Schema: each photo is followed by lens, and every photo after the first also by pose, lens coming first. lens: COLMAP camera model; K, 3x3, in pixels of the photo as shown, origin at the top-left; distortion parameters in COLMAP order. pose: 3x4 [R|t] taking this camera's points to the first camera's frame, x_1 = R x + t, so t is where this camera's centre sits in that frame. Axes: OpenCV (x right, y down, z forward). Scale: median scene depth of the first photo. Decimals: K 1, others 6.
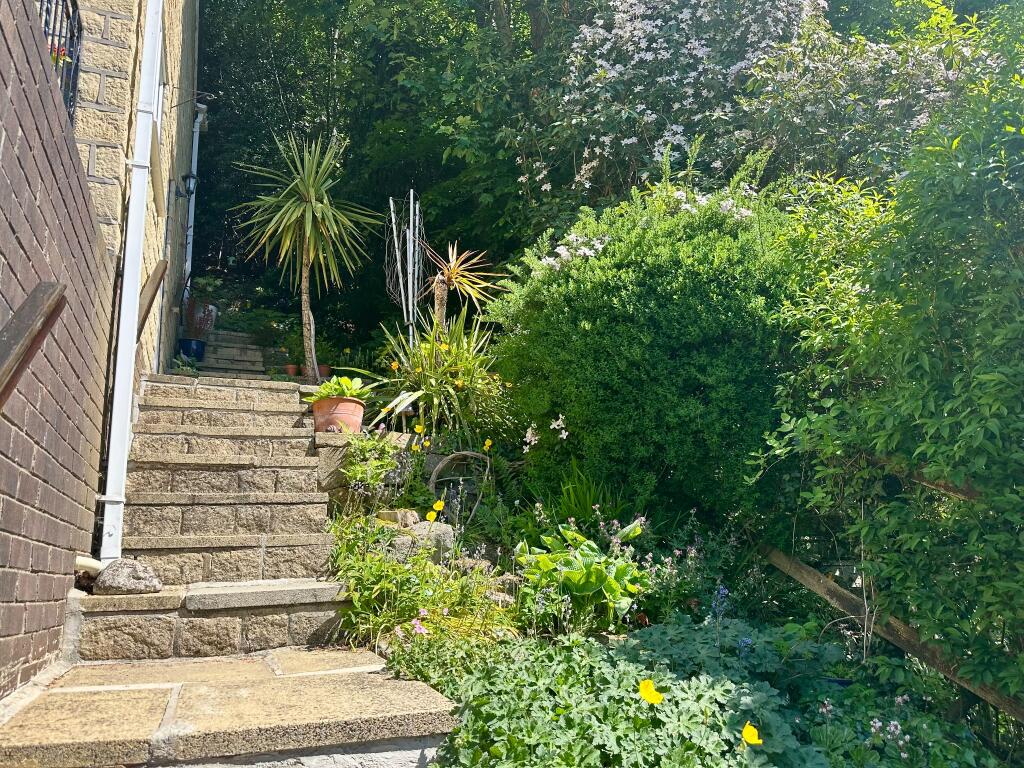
lens RADIAL K [[715.3, 0, 512.7], [0, 715.3, 377.2], [0, 0, 1]] dist [0.151185, -0.200413]
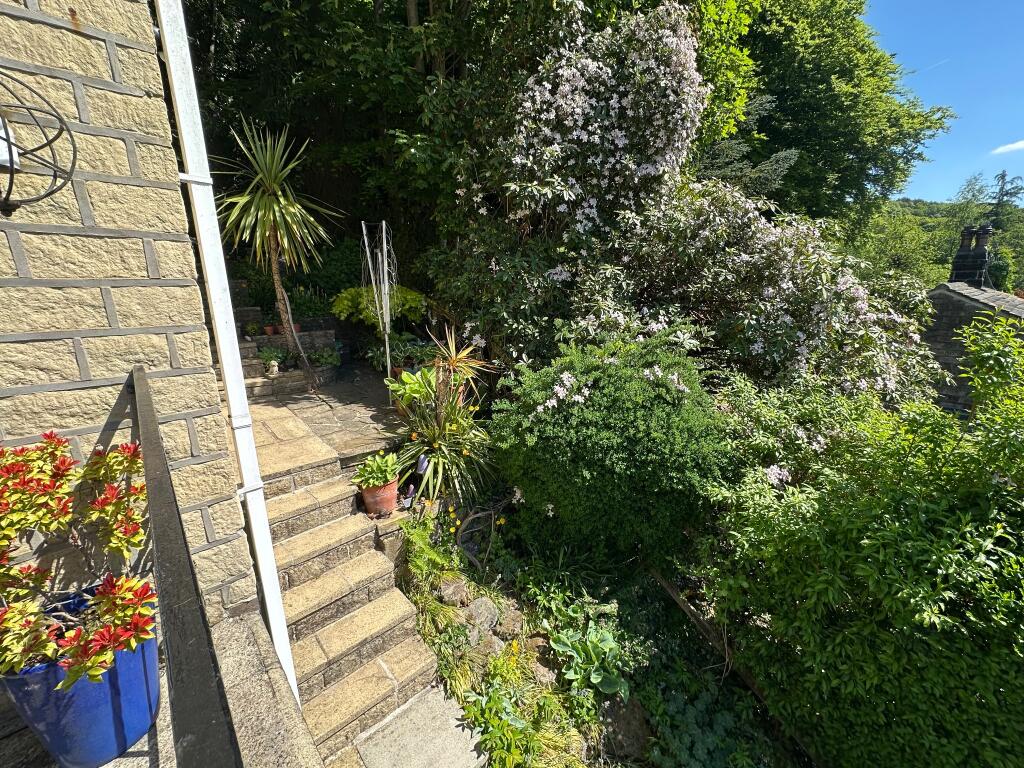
lens RADIAL K [[406.2, 0, 511.9], [0, 406.2, 381.9], [0, 0, 1]] dist [0.001151, 0.000002]
pose [[0.934756, -0.044164, 0.352535, -0.194041], [-0.123159, 0.890445, 0.438109, -0.349974], [-0.333261, -0.452942, 0.826910, 0.268313]]
